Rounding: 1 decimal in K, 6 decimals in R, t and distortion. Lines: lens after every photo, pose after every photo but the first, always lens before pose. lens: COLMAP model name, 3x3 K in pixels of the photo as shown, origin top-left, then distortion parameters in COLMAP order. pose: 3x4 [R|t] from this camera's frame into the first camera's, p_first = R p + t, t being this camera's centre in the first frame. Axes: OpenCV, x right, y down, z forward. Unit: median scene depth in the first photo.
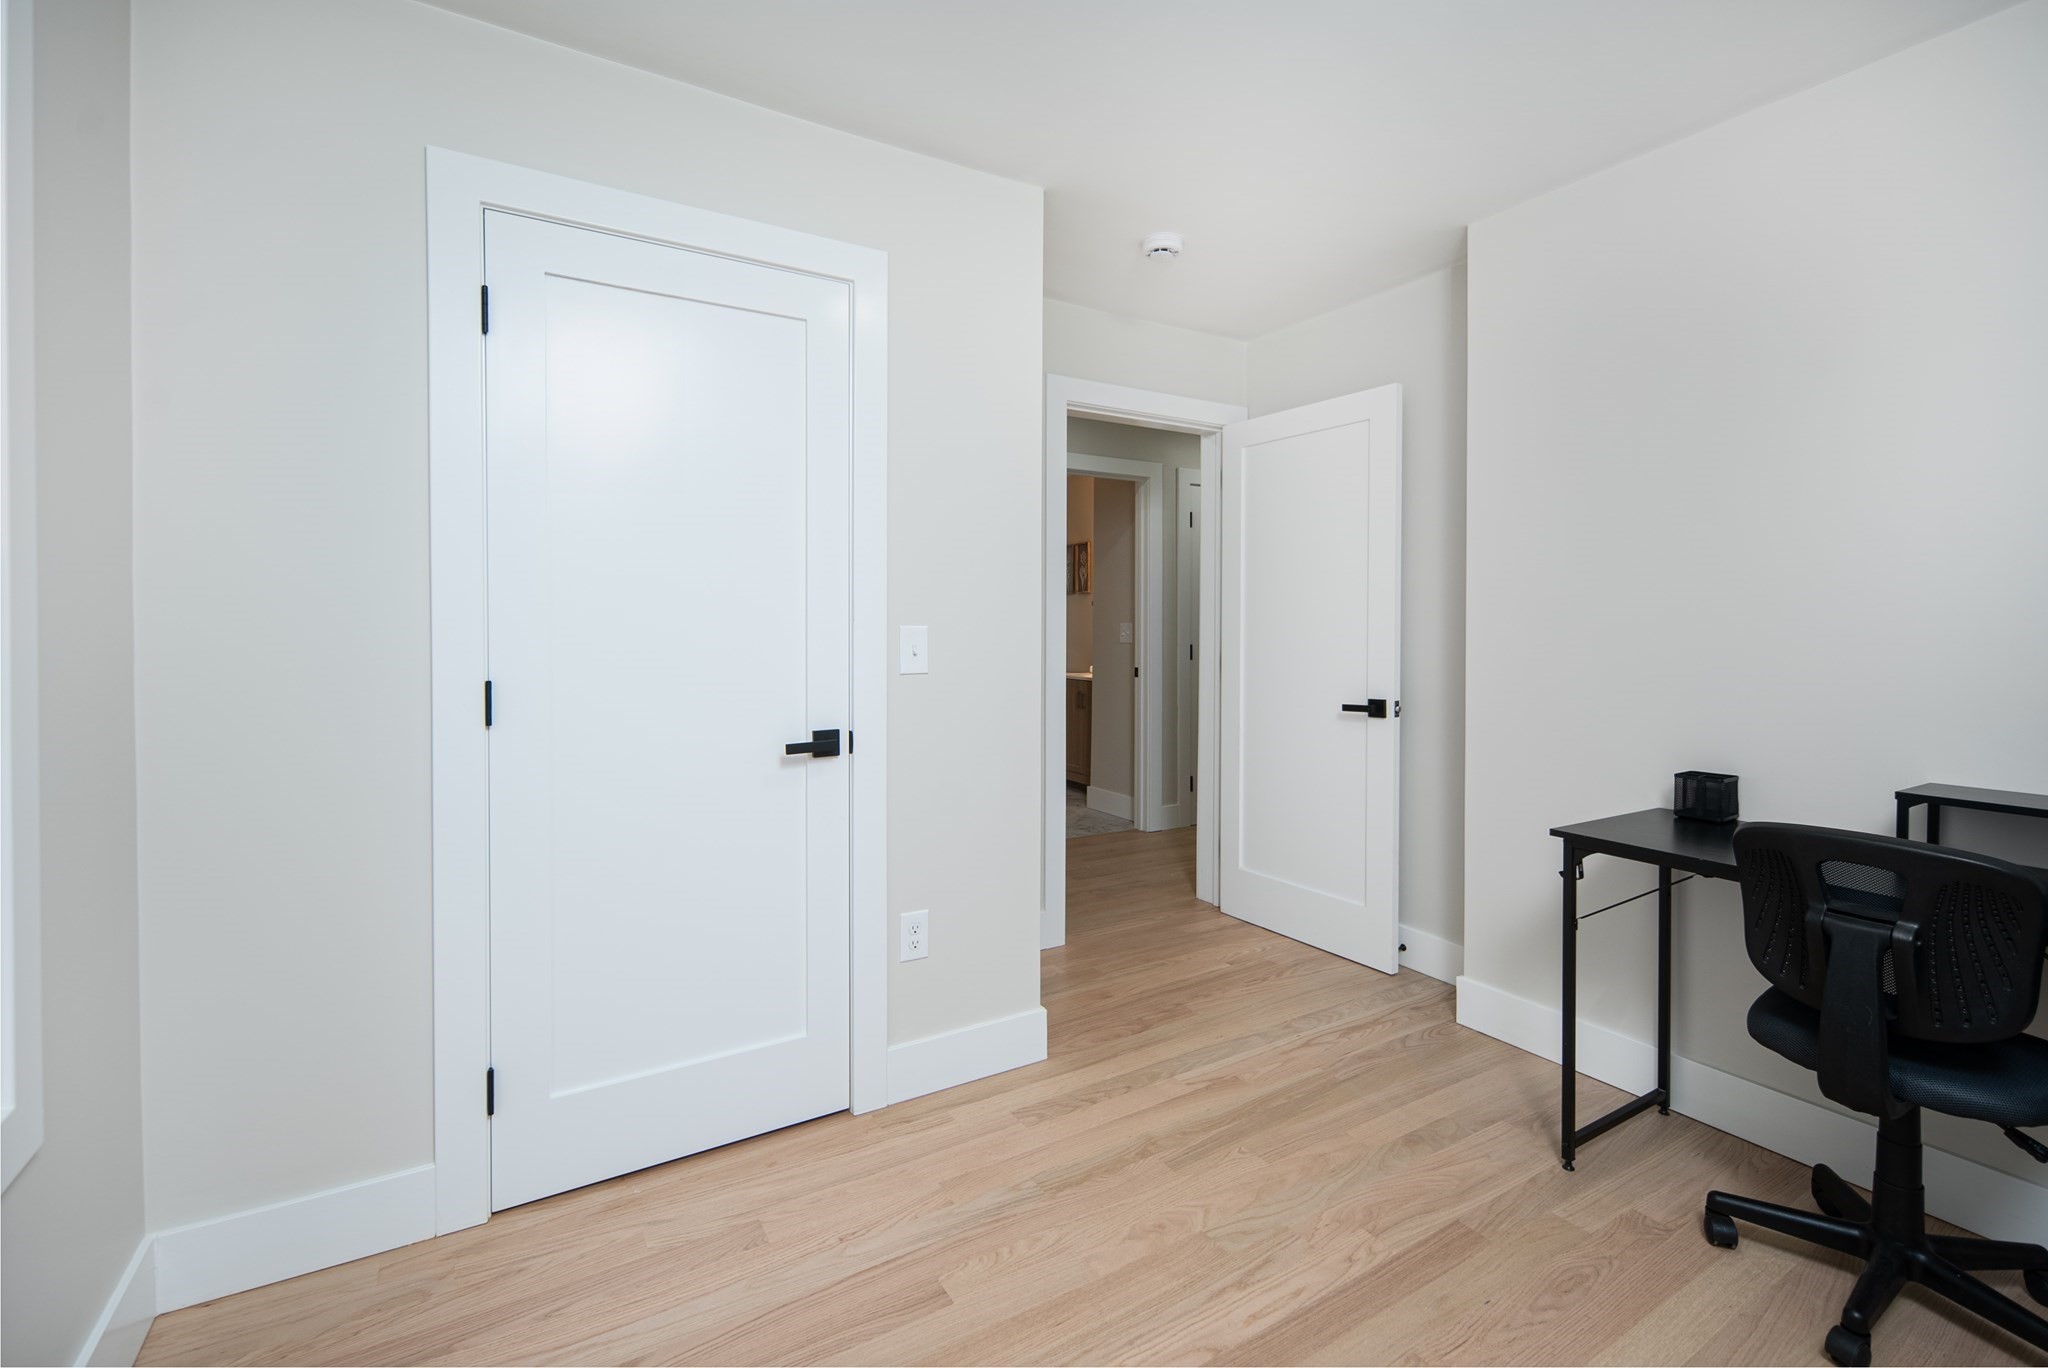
lens RADIAL K [[902.4, 0, 1039.3], [0, 902.4, 620.6], [0, 0, 1]] dist [0.003164, -0.002305]
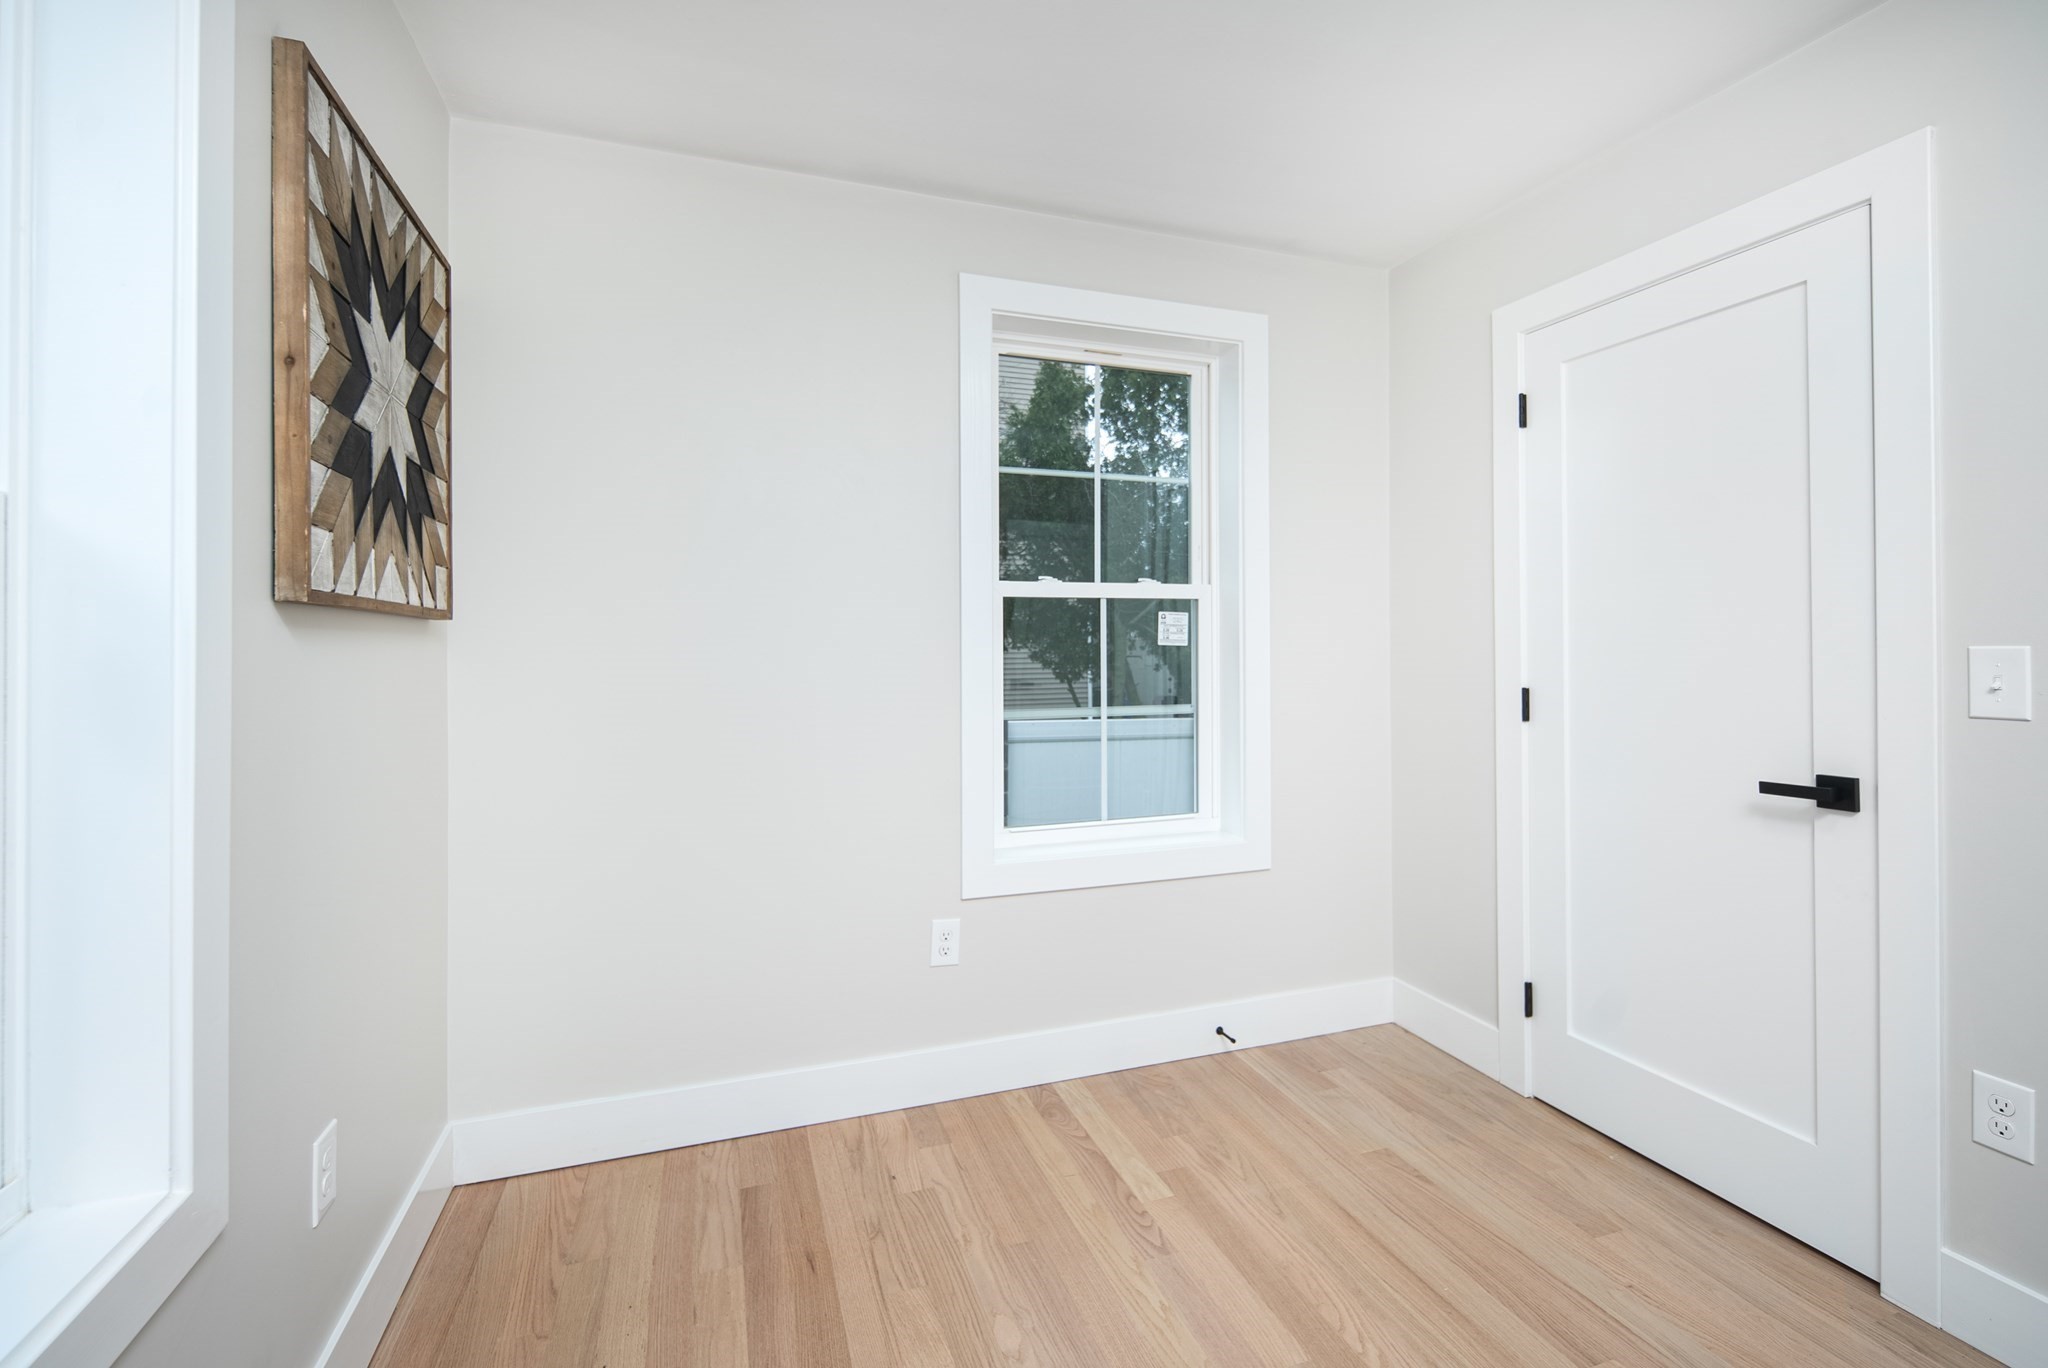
lens RADIAL K [[902.4, 0, 1035.2], [0, 902.4, 637.9], [0, 0, 1]] dist [0.003164, -0.002305]
pose [[-0.201088, -0.011308, -0.979508, 0.846865], [-0.003311, 0.999936, -0.010864, 0.012217], [0.979568, 0.001059, -0.201113, 0.572908]]
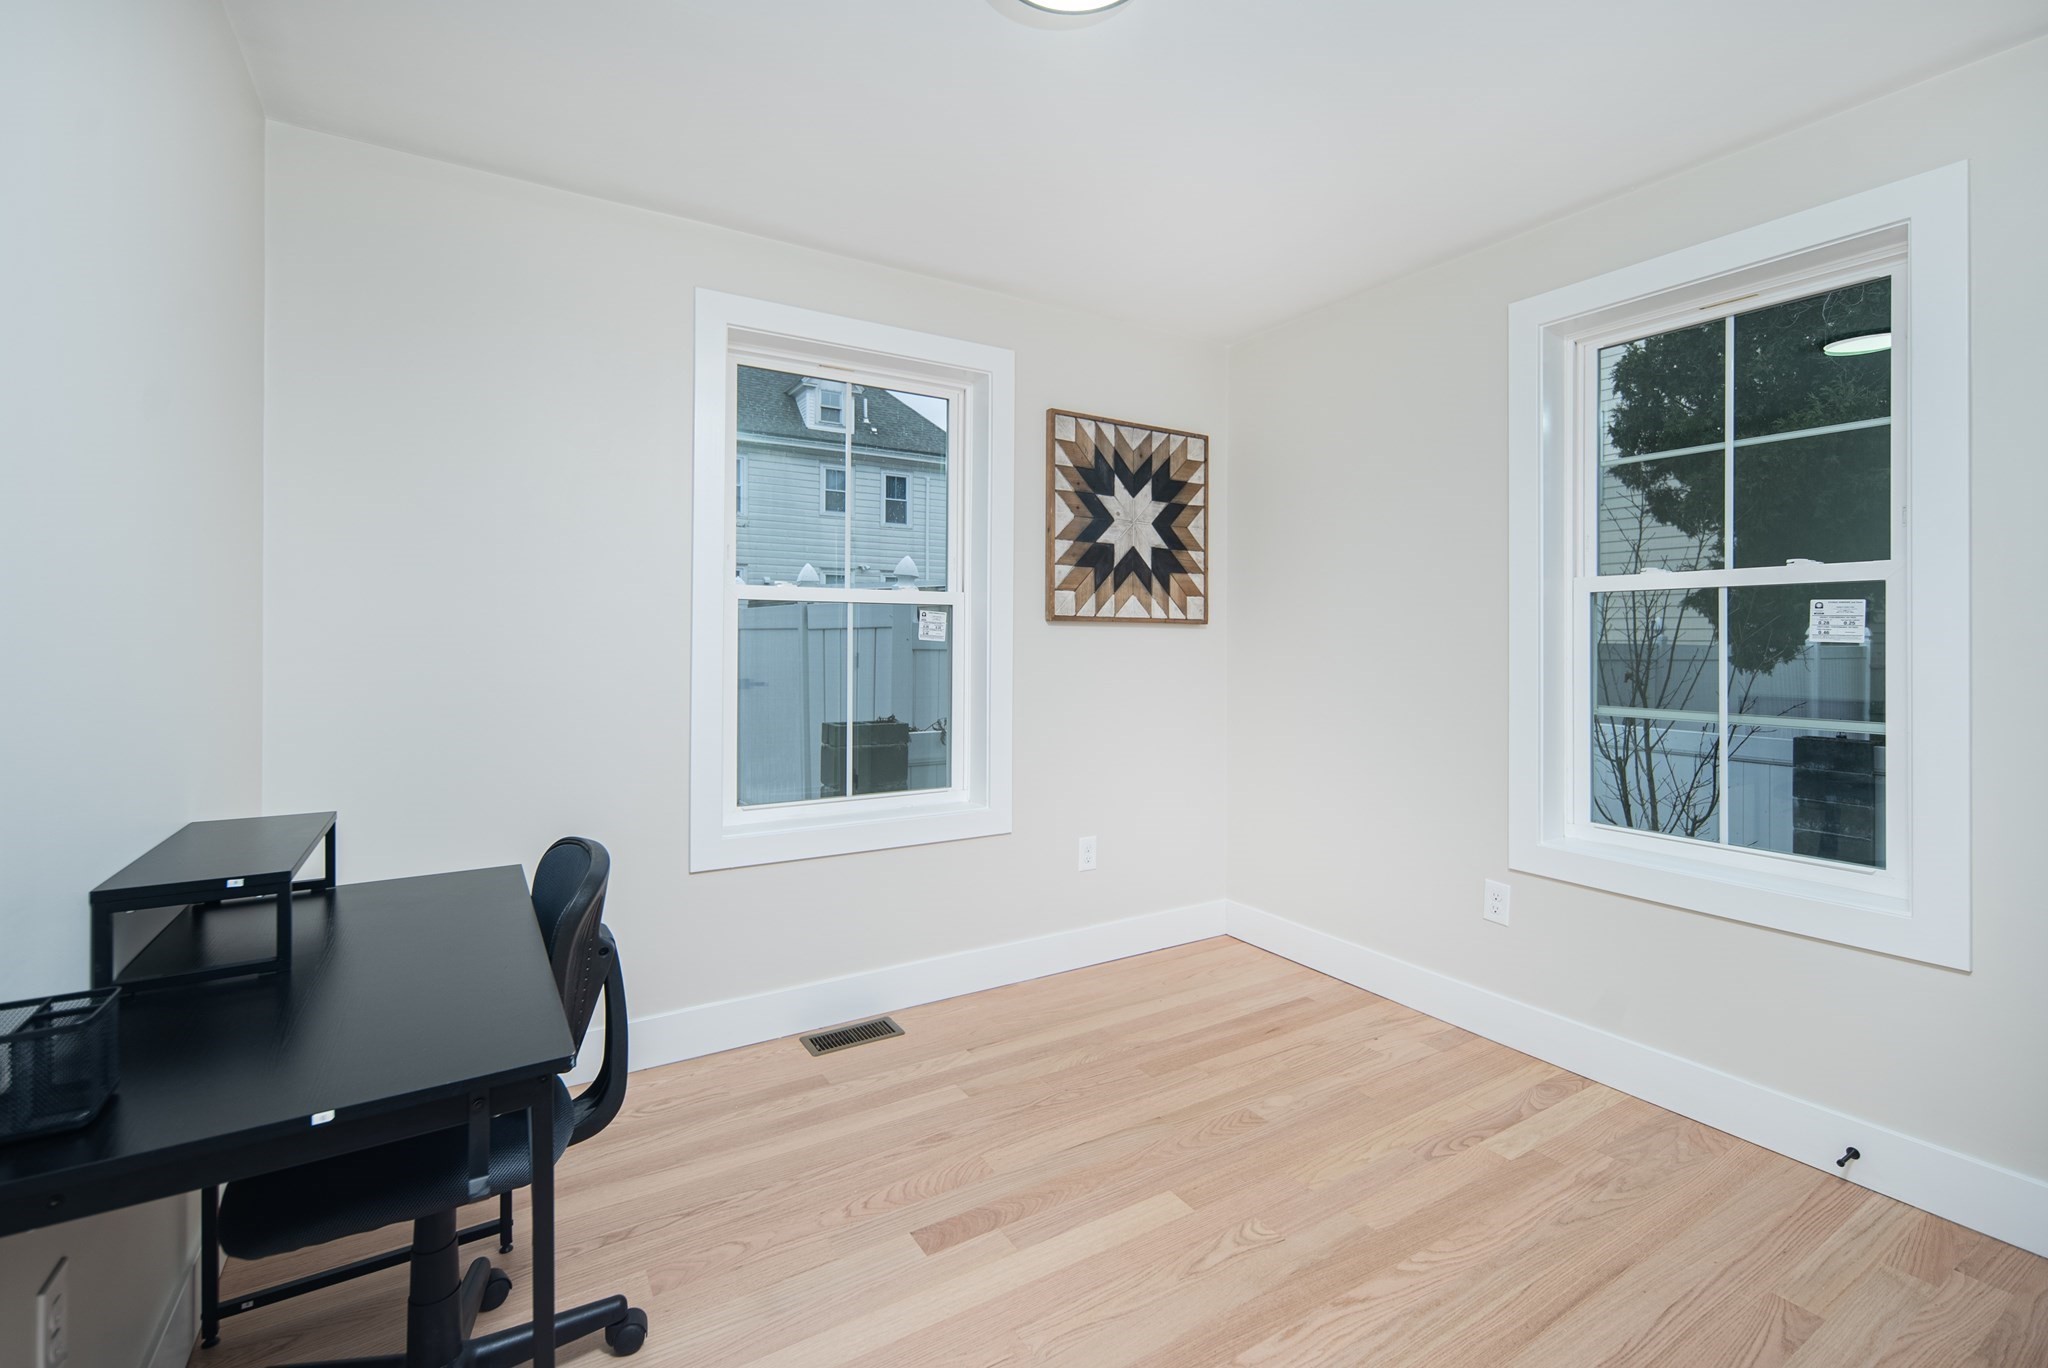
lens RADIAL K [[902.4, 0, 1023.2], [0, 902.4, 636.9], [0, 0, 1]] dist [0.003164, -0.002305]
pose [[-0.999903, -0.011508, -0.007783, 0.362766], [-0.011531, 0.999930, 0.002796, 0.008947], [0.007750, 0.002886, -0.999966, 1.696912]]
